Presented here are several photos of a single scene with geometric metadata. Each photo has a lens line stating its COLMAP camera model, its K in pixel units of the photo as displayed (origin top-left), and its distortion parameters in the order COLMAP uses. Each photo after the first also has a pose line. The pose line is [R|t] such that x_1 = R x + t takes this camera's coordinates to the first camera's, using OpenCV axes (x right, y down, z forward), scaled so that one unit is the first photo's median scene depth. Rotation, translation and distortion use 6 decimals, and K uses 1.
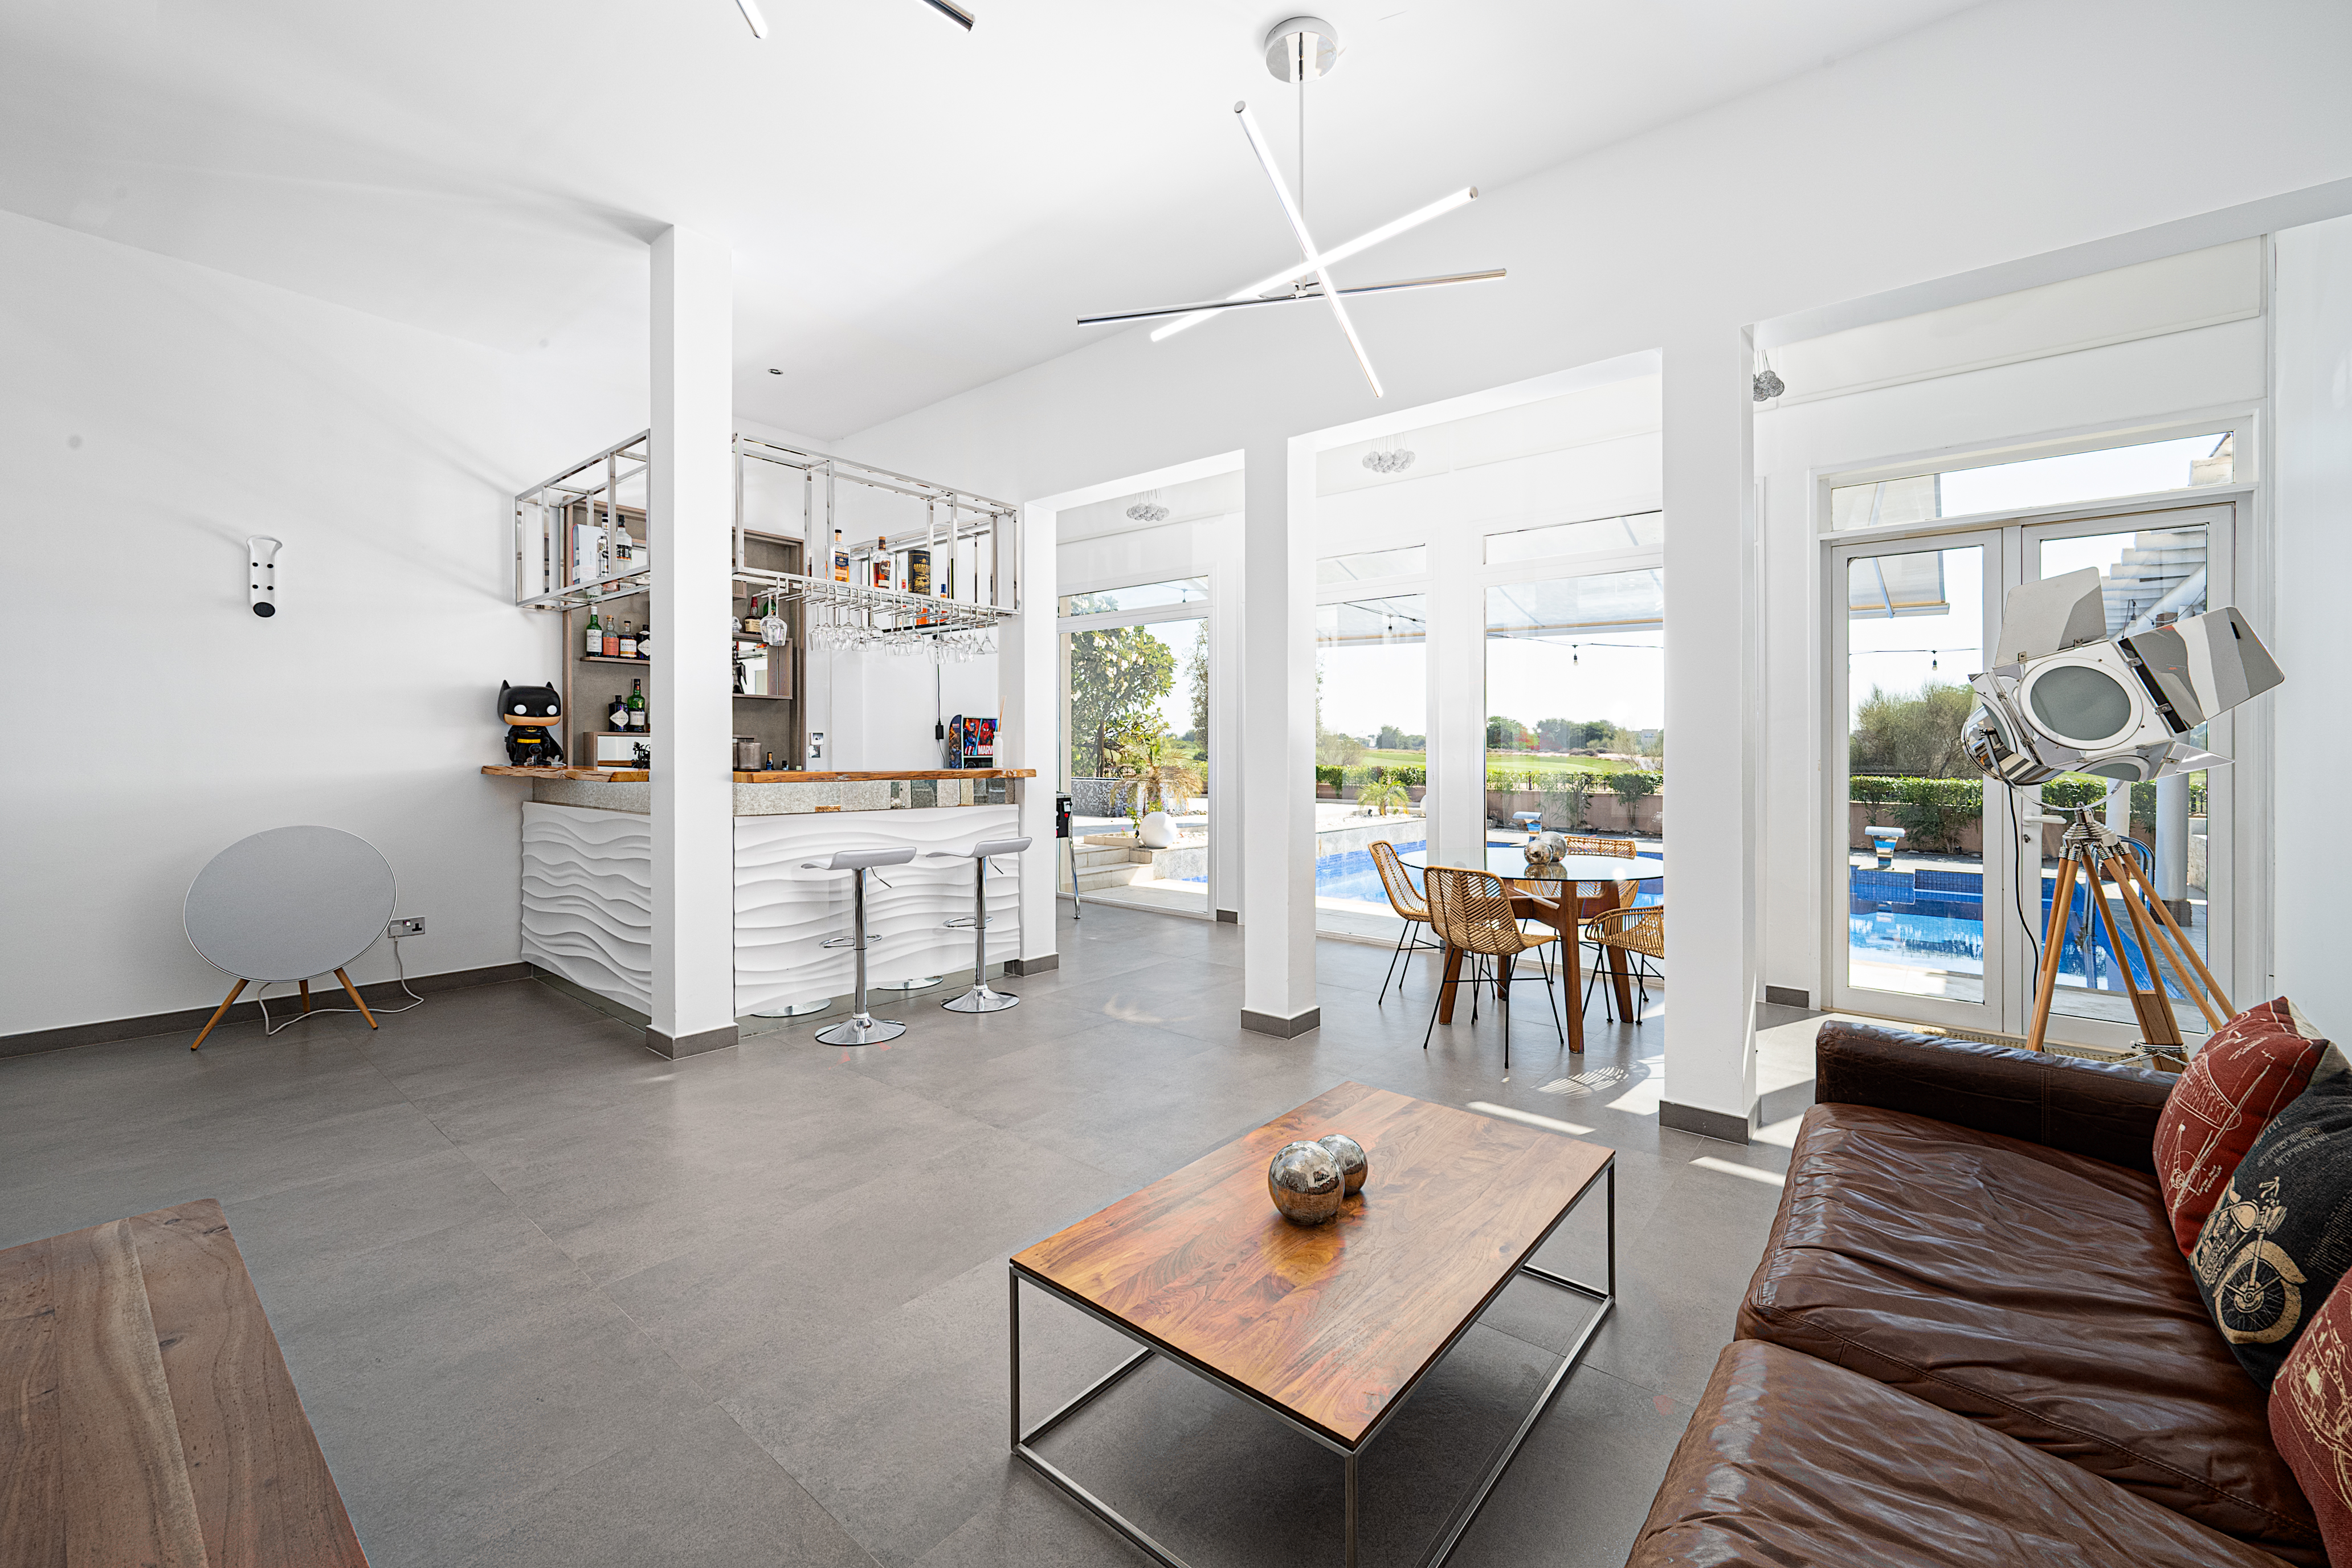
lens RADIAL K [[936.3, 0, 1186.9], [0, 936.3, 762.4], [0, 0, 1]] dist [-0.000169, -0.000044]
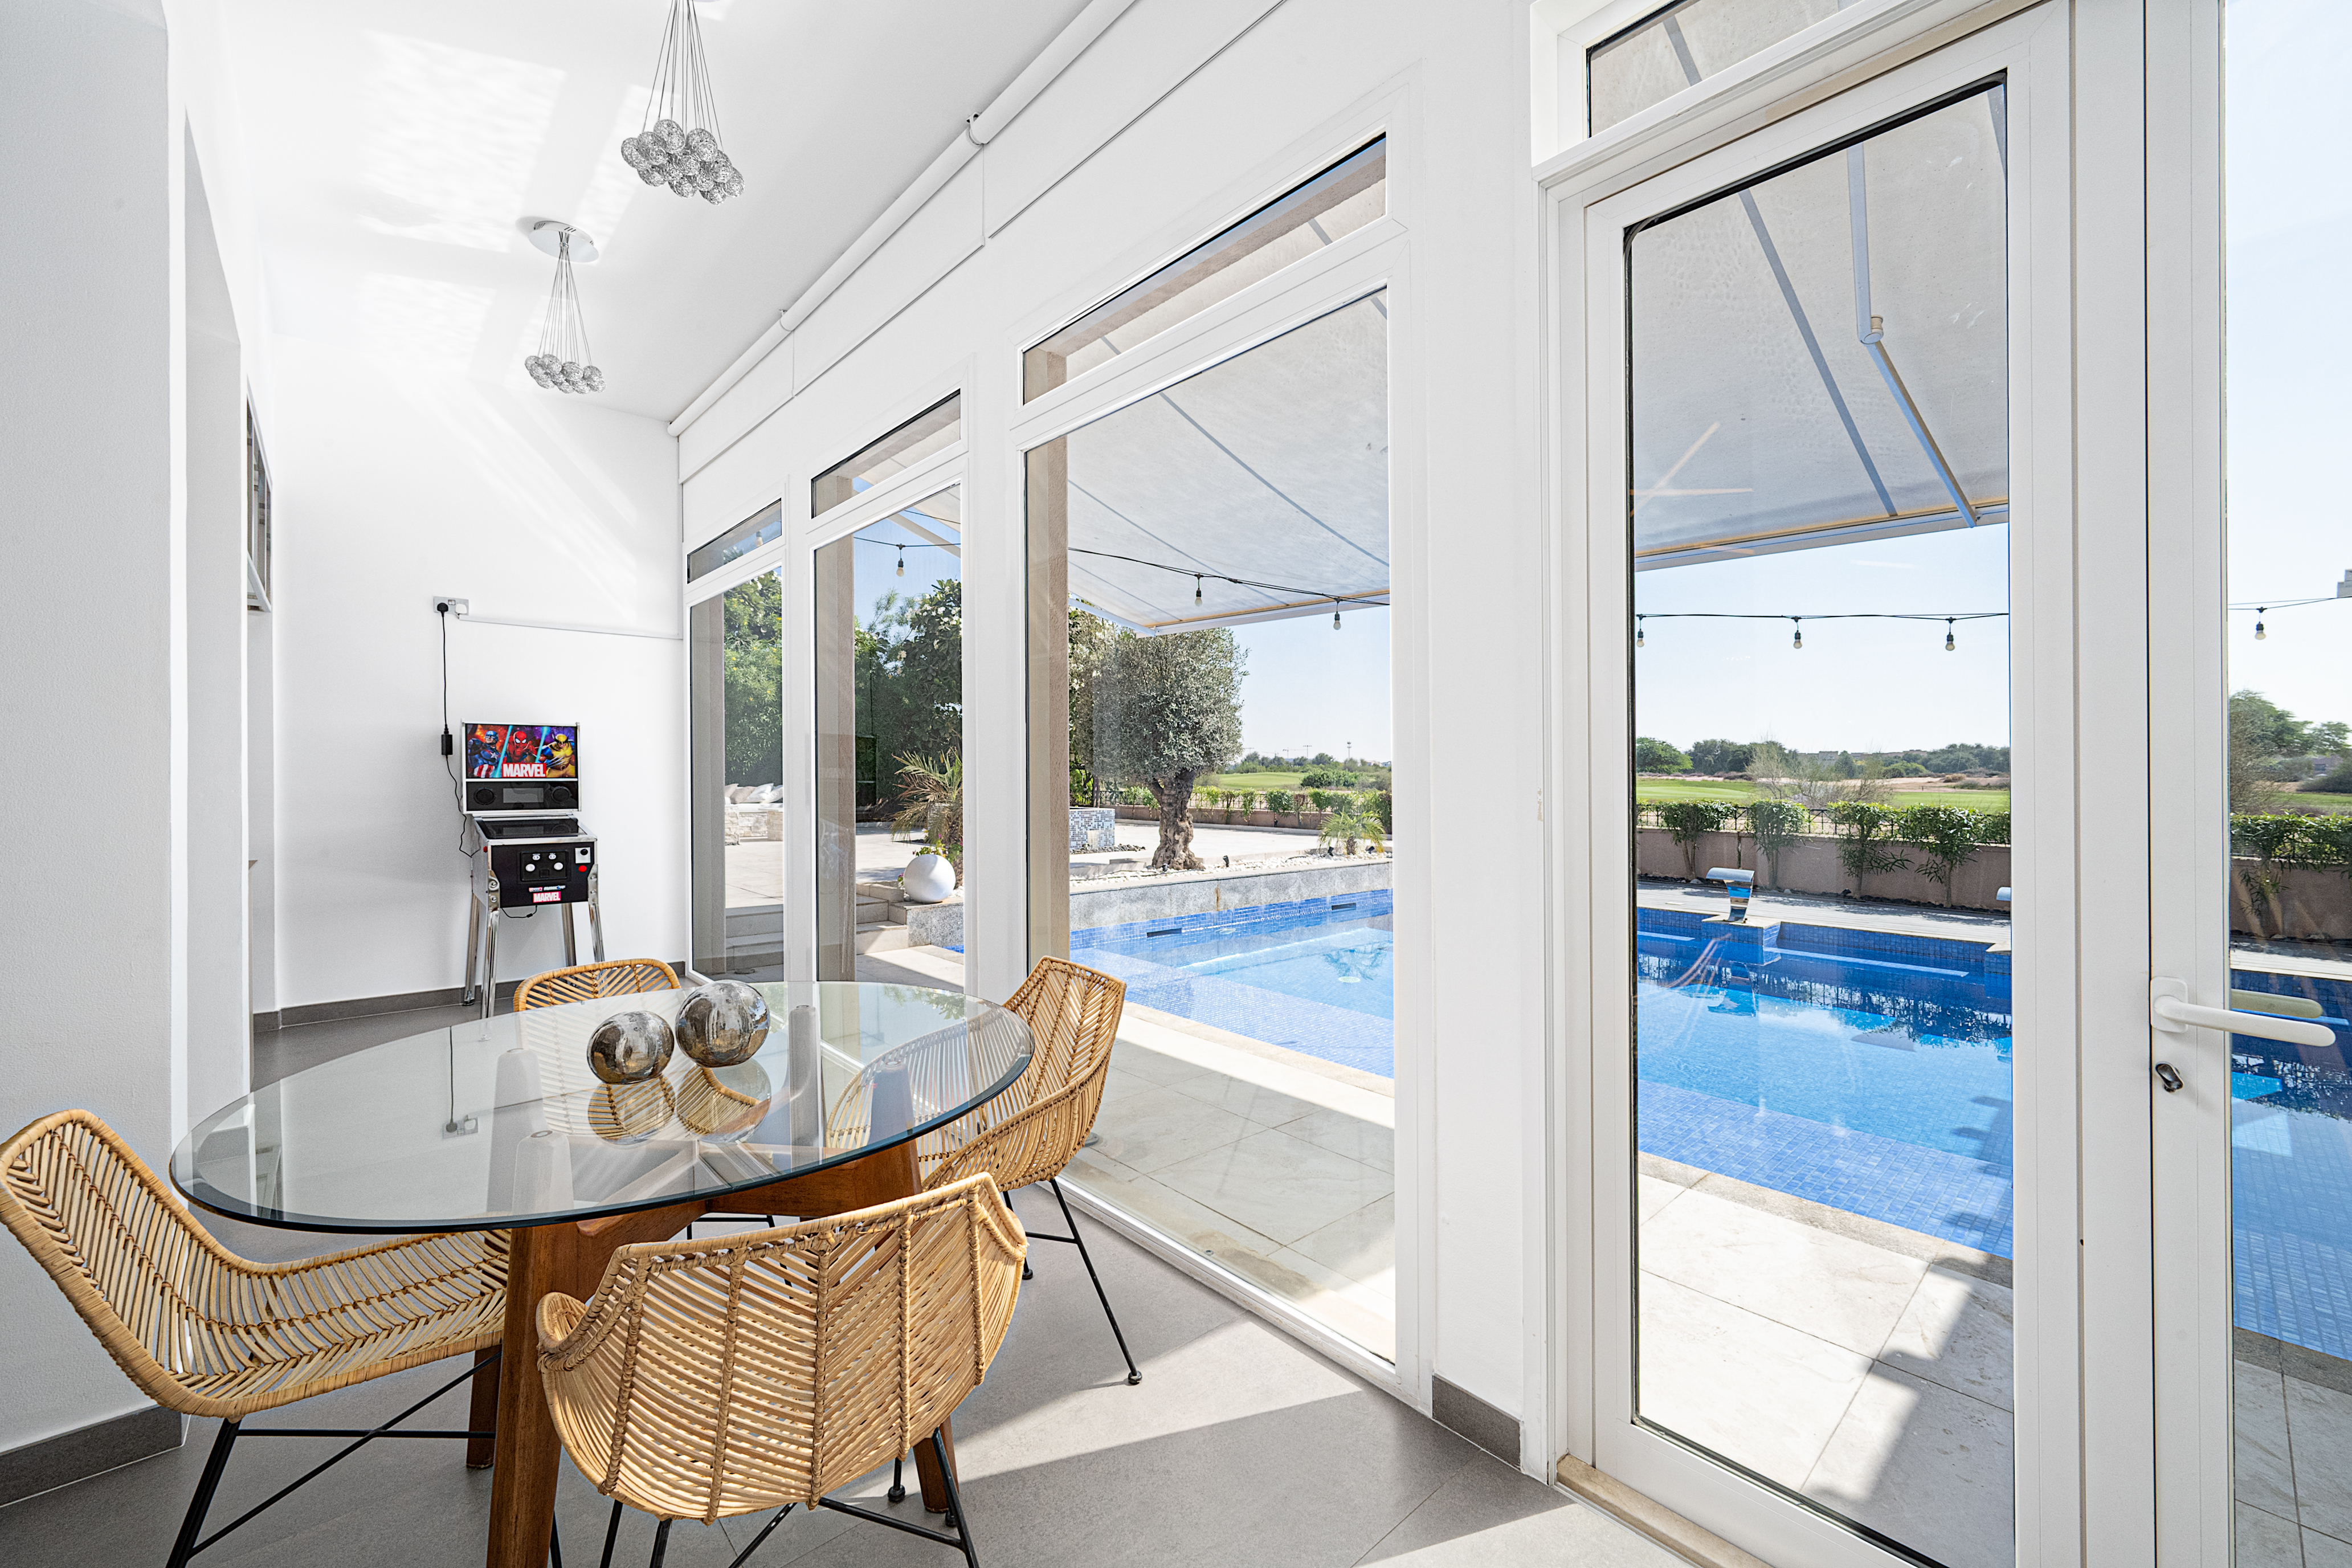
lens RADIAL K [[935.2, 0, 1164.4], [0, 935.2, 767.3], [0, 0, 1]] dist [-0.000484, -0.000173]
pose [[0.986758, -0.003578, -0.162158, 0.502616], [0.000126, 0.999773, -0.021297, -0.000524], [0.162198, 0.020994, 0.986535, 0.526703]]
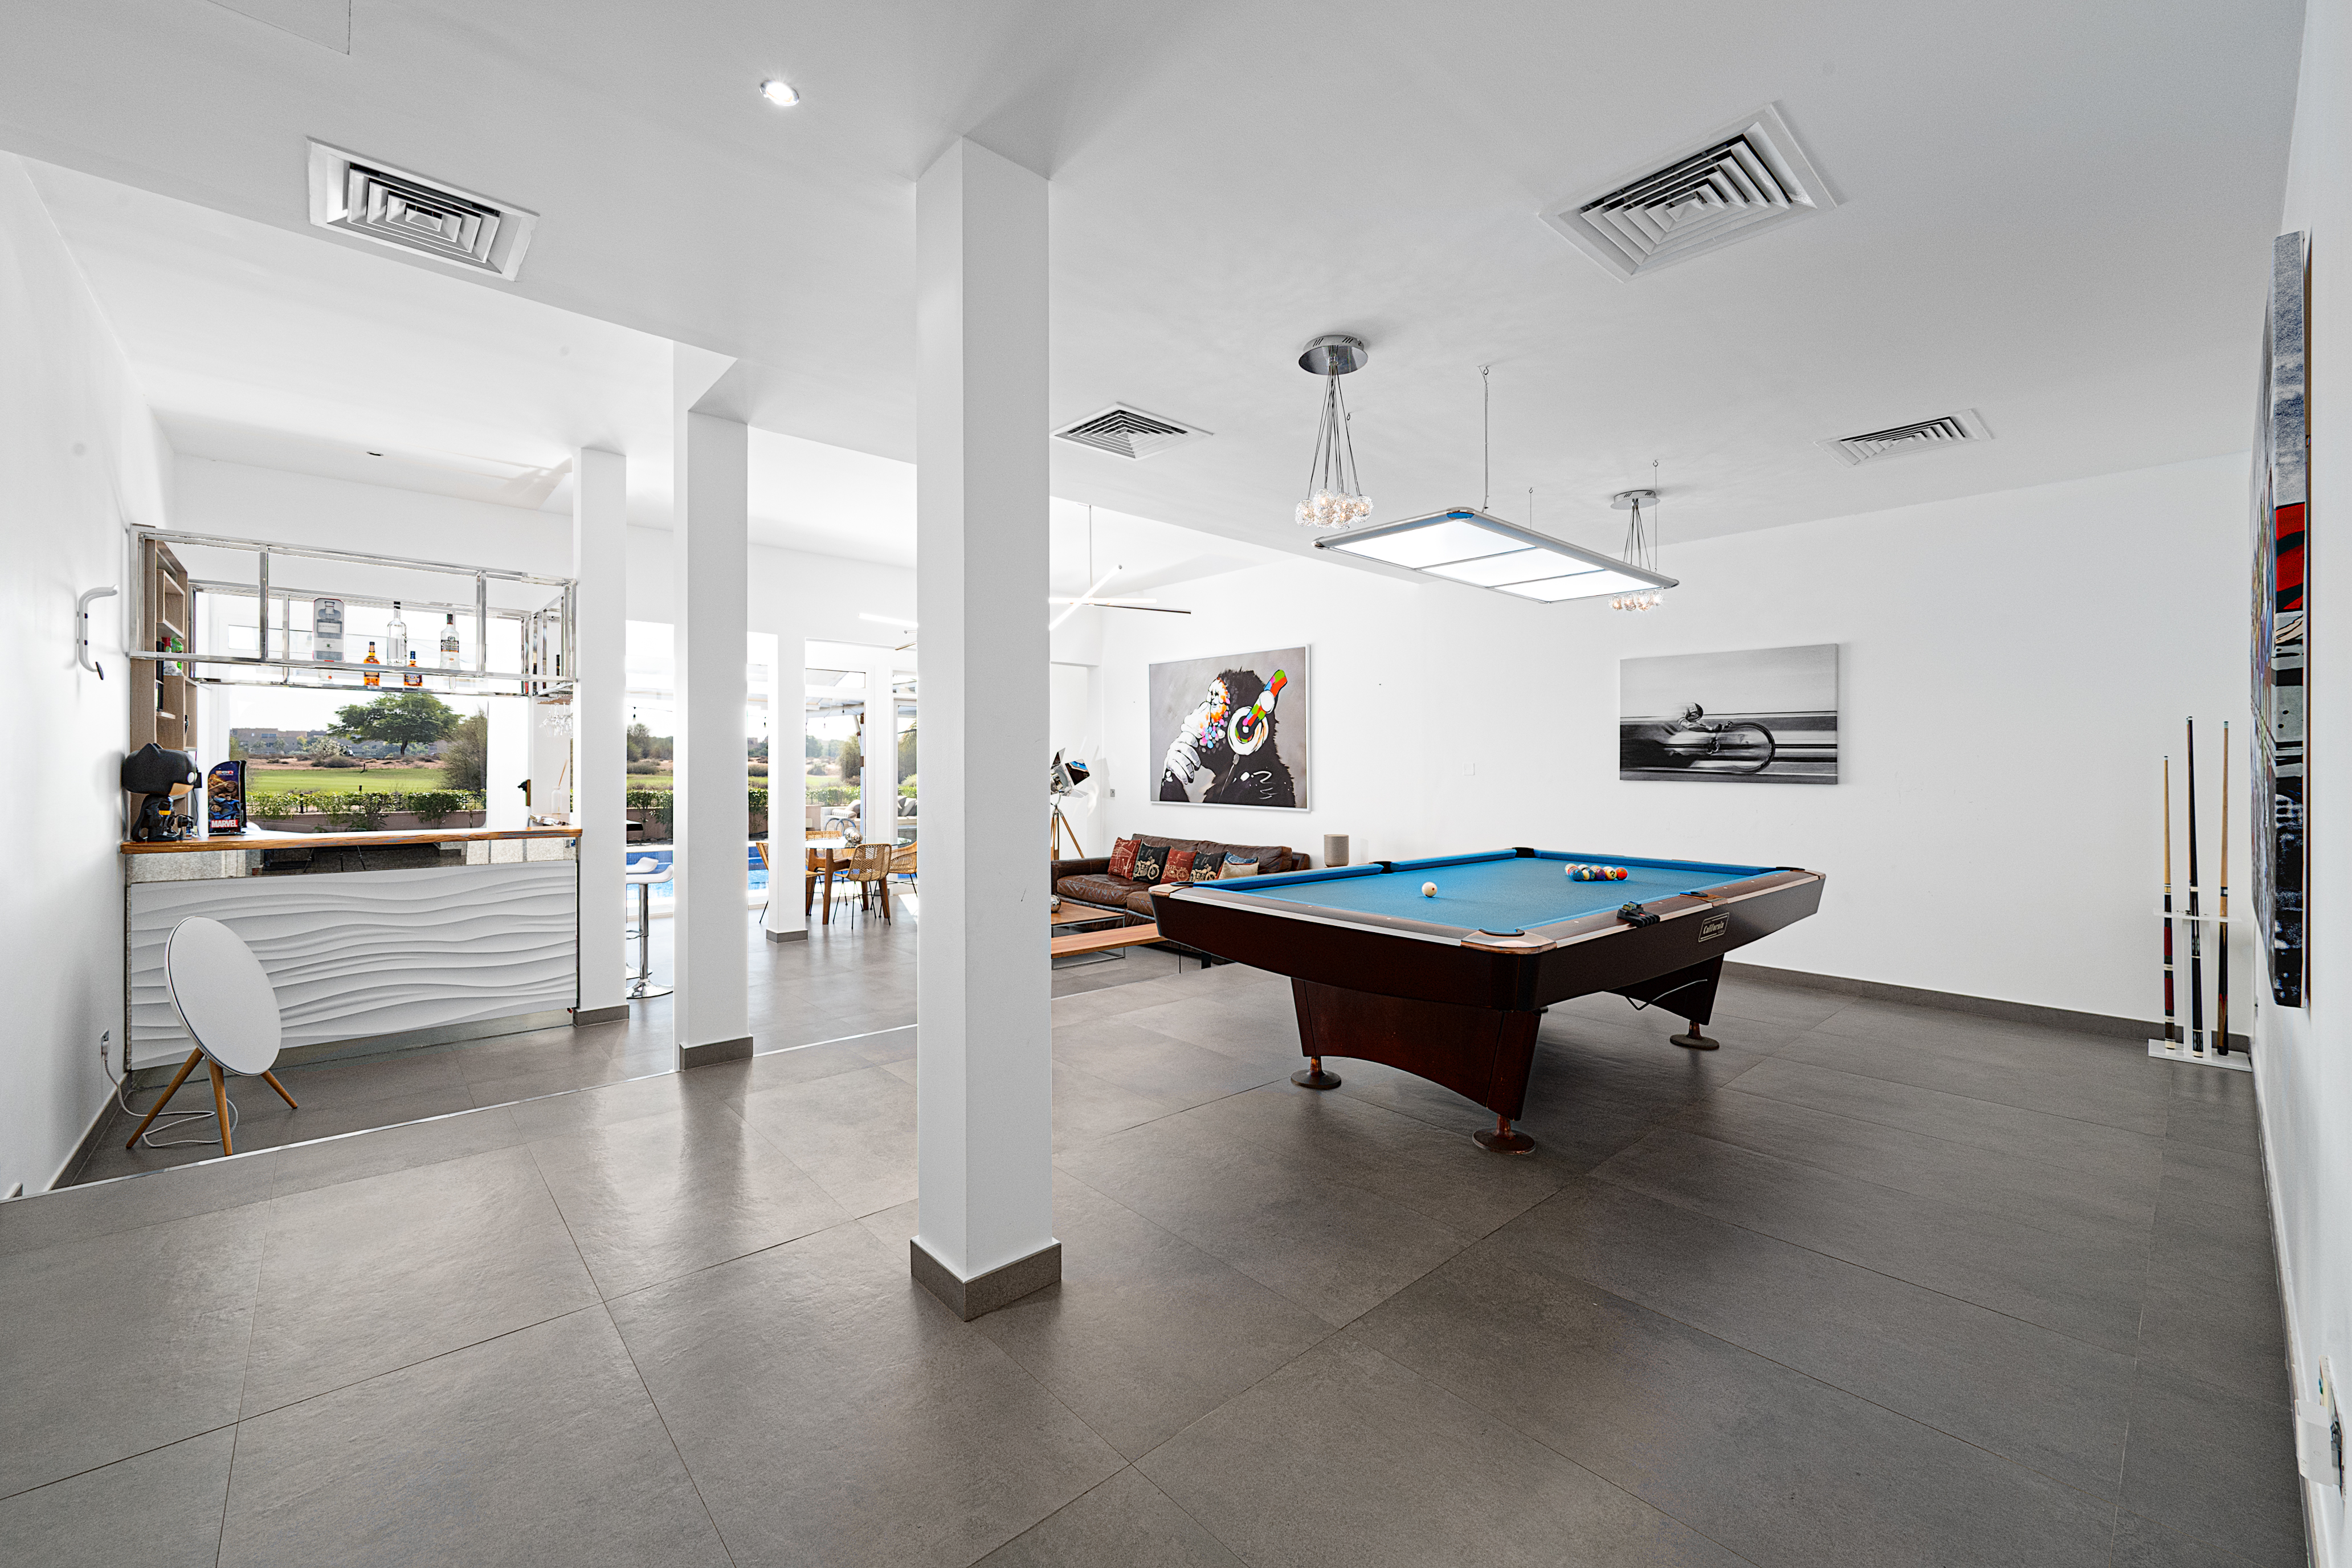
lens RADIAL K [[935.2, 0, 1164.4], [0, 935.2, 767.3], [0, 0, 1]] dist [-0.000484, -0.000173]
pose [[0.161284, -0.000777, 0.986908, -1.330560], [-0.001785, 0.999998, 0.001079, -0.052143], [-0.986906, -0.001935, 0.161282, -0.050945]]
